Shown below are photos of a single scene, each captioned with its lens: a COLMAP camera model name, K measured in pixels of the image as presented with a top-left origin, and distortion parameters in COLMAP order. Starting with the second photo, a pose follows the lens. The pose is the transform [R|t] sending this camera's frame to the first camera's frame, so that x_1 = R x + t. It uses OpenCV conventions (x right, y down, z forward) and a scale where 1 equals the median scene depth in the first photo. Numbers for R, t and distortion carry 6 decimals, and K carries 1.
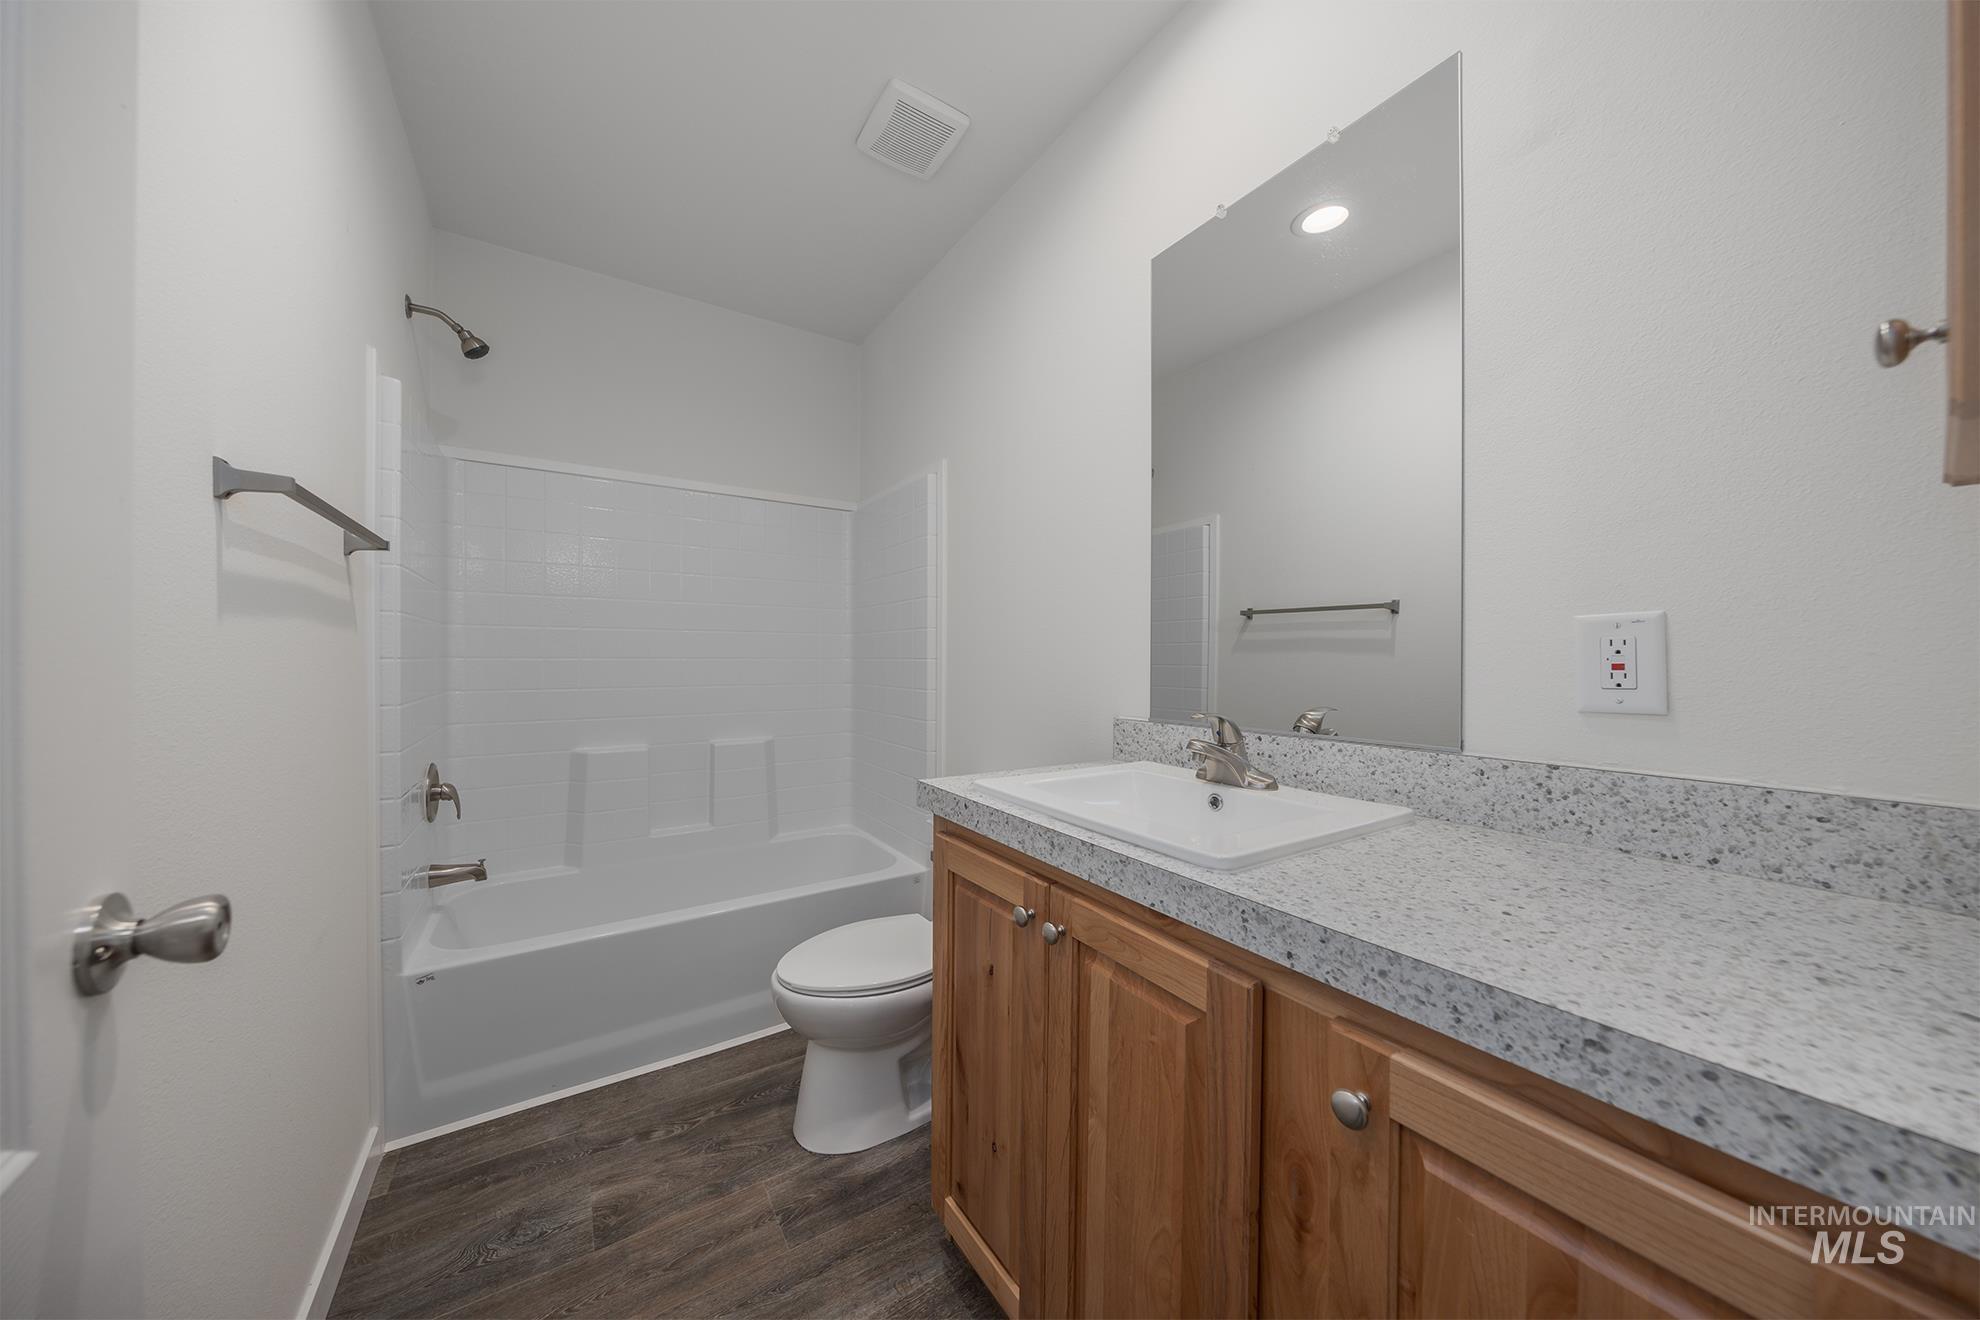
lens RADIAL K [[624.2, 0, 990.0], [0, 624.2, 660.0], [0, 0, 1]] dist [-0.000330, -0.001654]
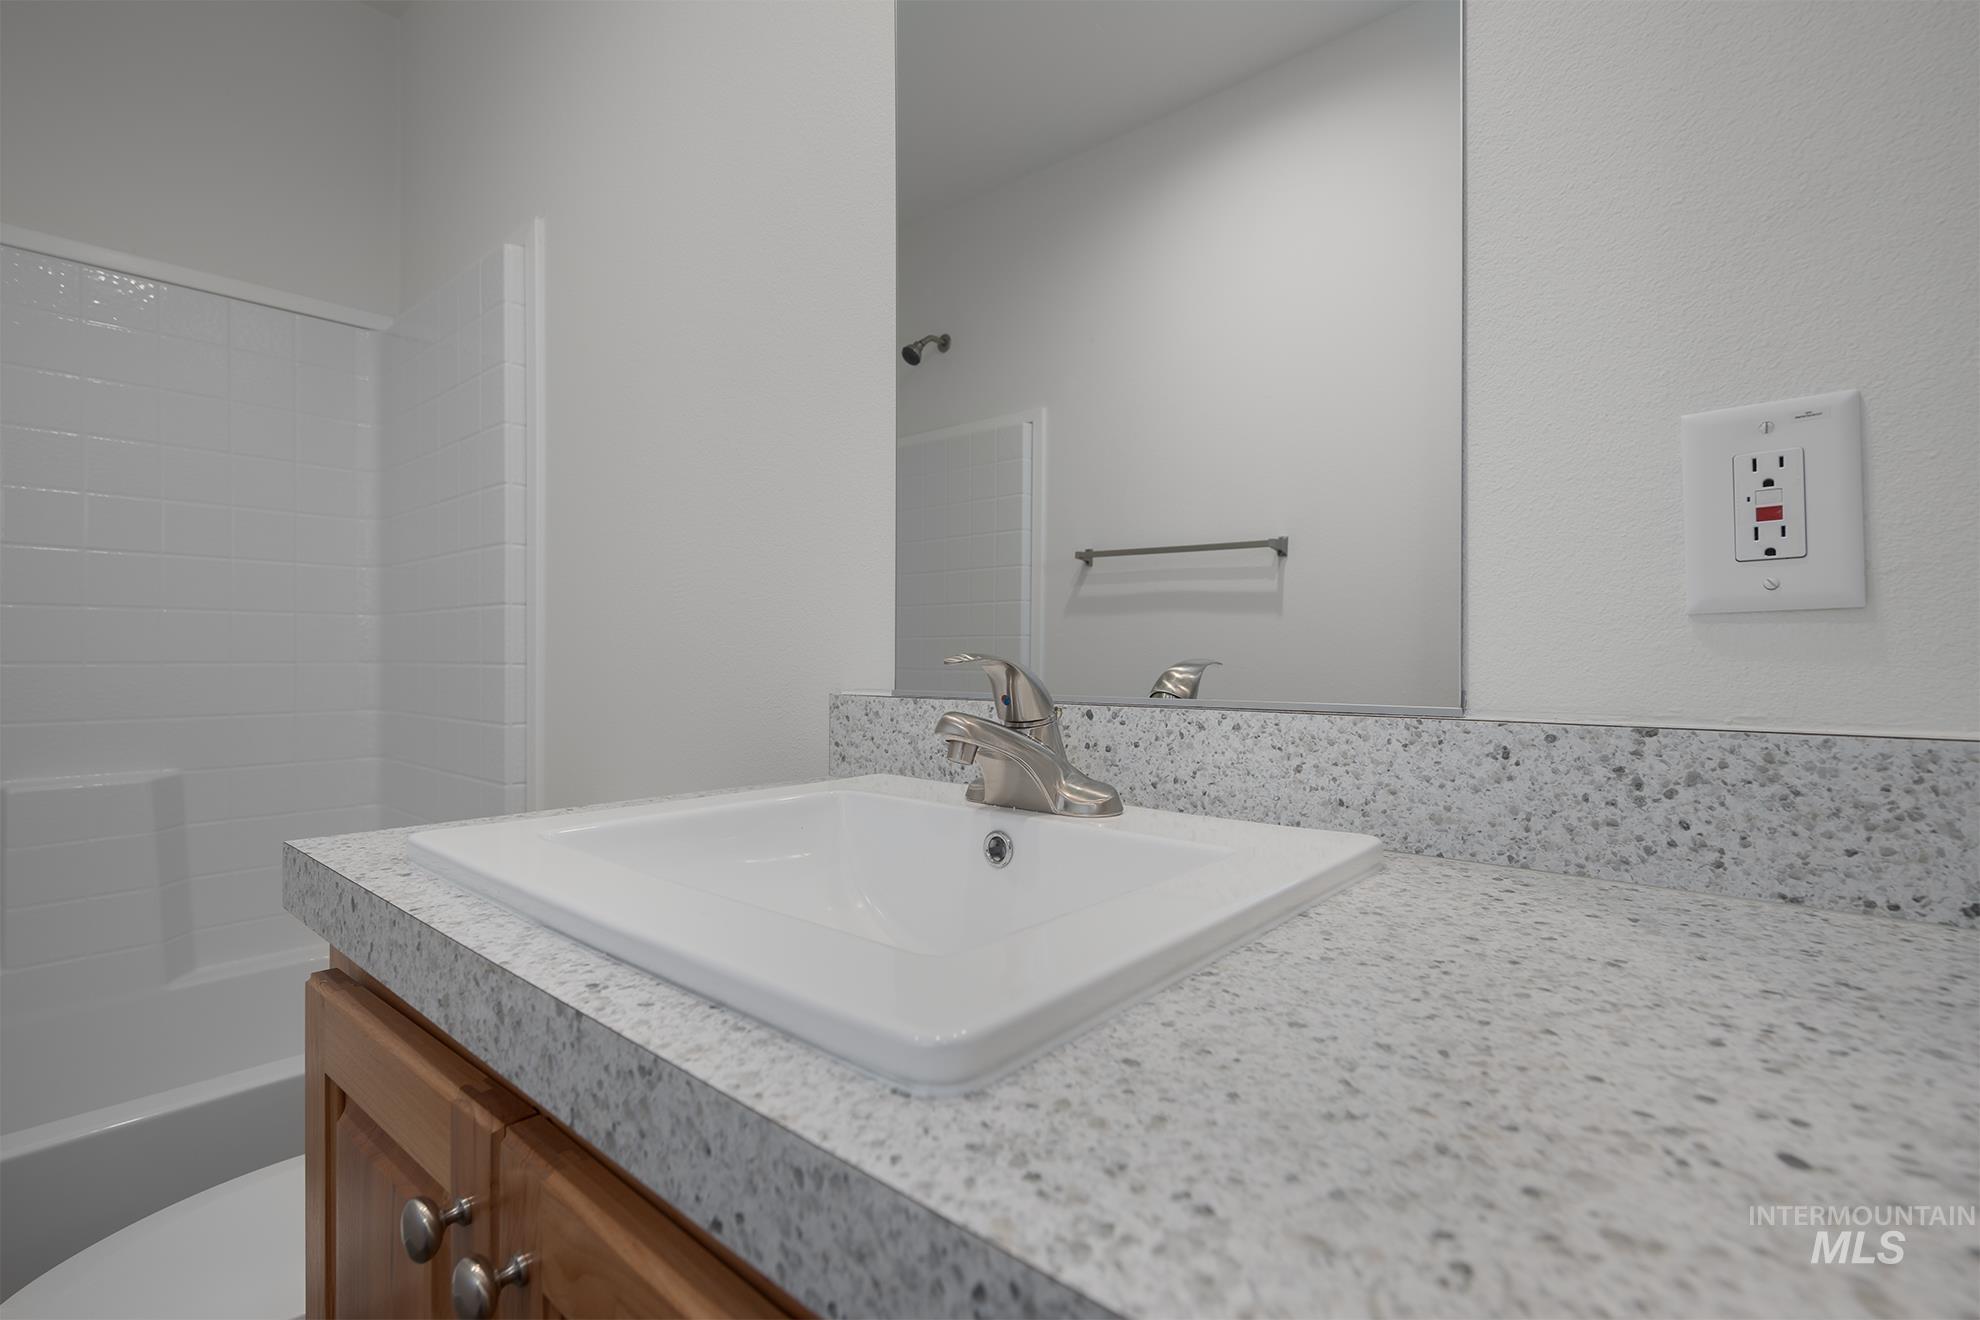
lens RADIAL K [[881.9, 0, 1021.5], [0, 881.9, 640.4], [0, 0, 1]] dist [0.002086, -0.000374]
pose [[0.952058, 0.005571, 0.305865, 0.224560], [-0.001031, 0.999887, -0.015002, 0.105789], [-0.305914, 0.013967, 0.951957, 0.470349]]
